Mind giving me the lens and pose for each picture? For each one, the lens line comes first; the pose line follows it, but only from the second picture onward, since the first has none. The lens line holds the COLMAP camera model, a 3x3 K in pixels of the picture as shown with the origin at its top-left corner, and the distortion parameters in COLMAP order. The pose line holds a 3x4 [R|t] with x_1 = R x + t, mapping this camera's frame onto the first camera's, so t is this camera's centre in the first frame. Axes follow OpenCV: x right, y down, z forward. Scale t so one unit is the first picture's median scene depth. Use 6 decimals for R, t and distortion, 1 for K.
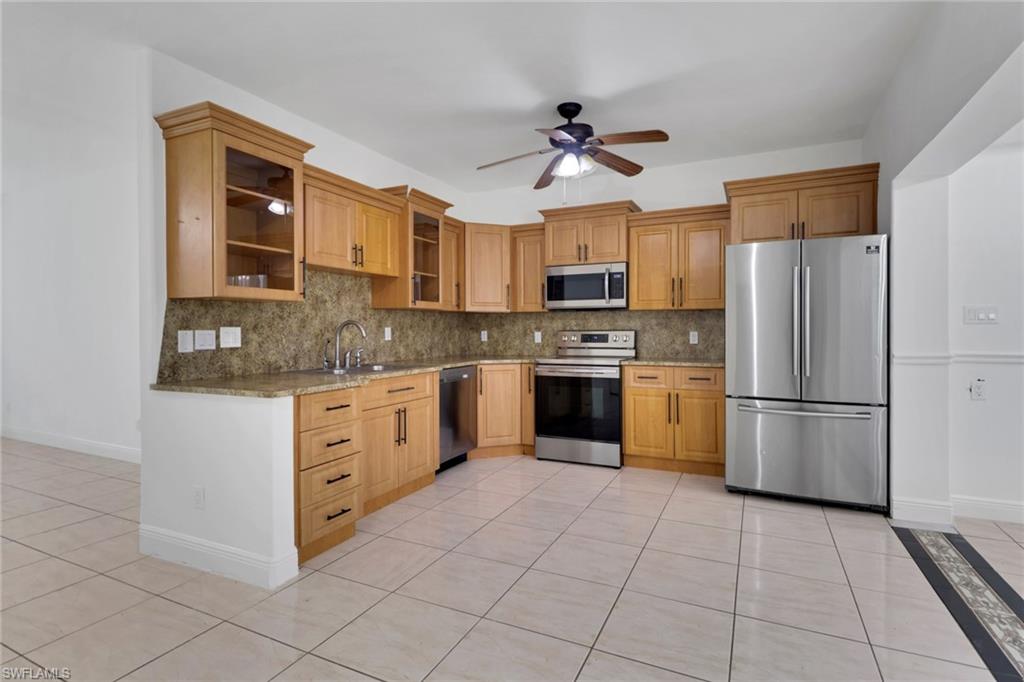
lens RADIAL K [[498.6, 0, 519.0], [0, 498.6, 331.9], [0, 0, 1]] dist [0.009556, -0.008409]
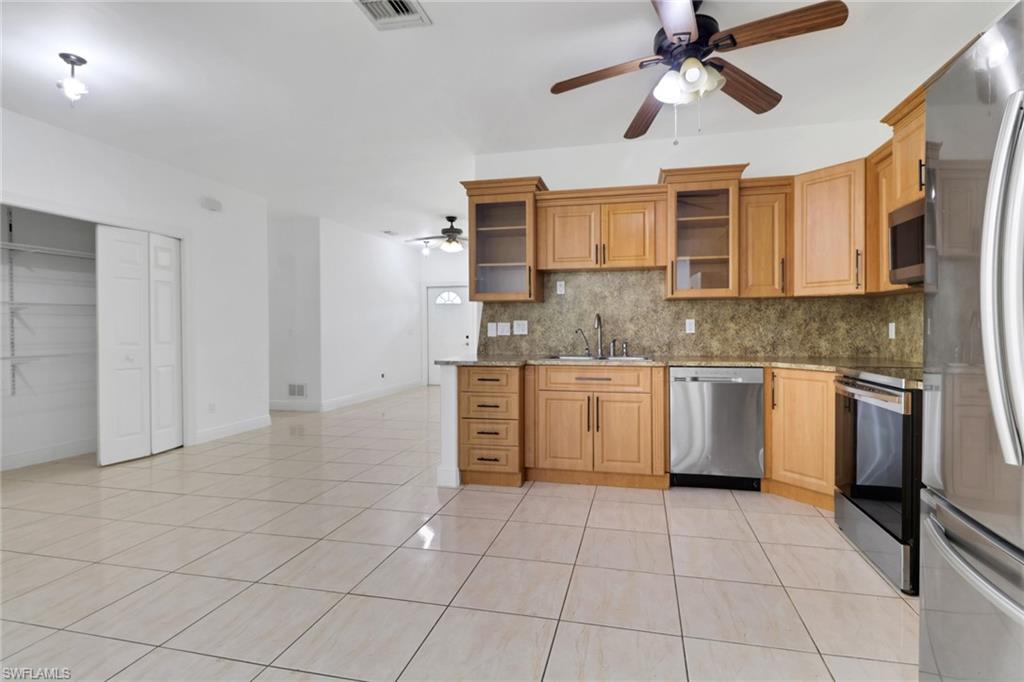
lens RADIAL K [[498.6, 0, 518.6], [0, 498.6, 330.9], [0, 0, 1]] dist [0.009556, -0.008409]
pose [[0.207666, 0.011547, -0.978132, 0.616506], [-0.002356, 0.999933, 0.011304, 0.003096], [0.978197, -0.000043, 0.207679, 0.516611]]
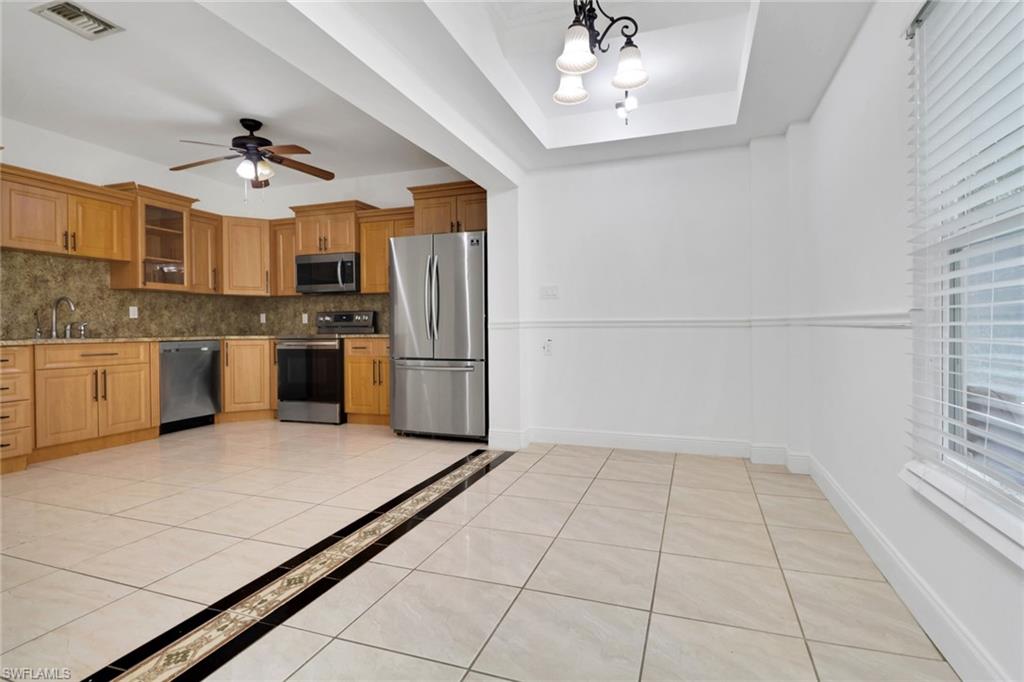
lens RADIAL K [[498.6, 0, 531.9], [0, 498.6, 332.2], [0, 0, 1]] dist [0.009556, -0.008409]
pose [[0.992879, -0.003662, 0.119069, 0.524658], [0.003590, 0.999993, 0.000817, 0.053841], [-0.119071, -0.000384, 0.992886, -0.244522]]
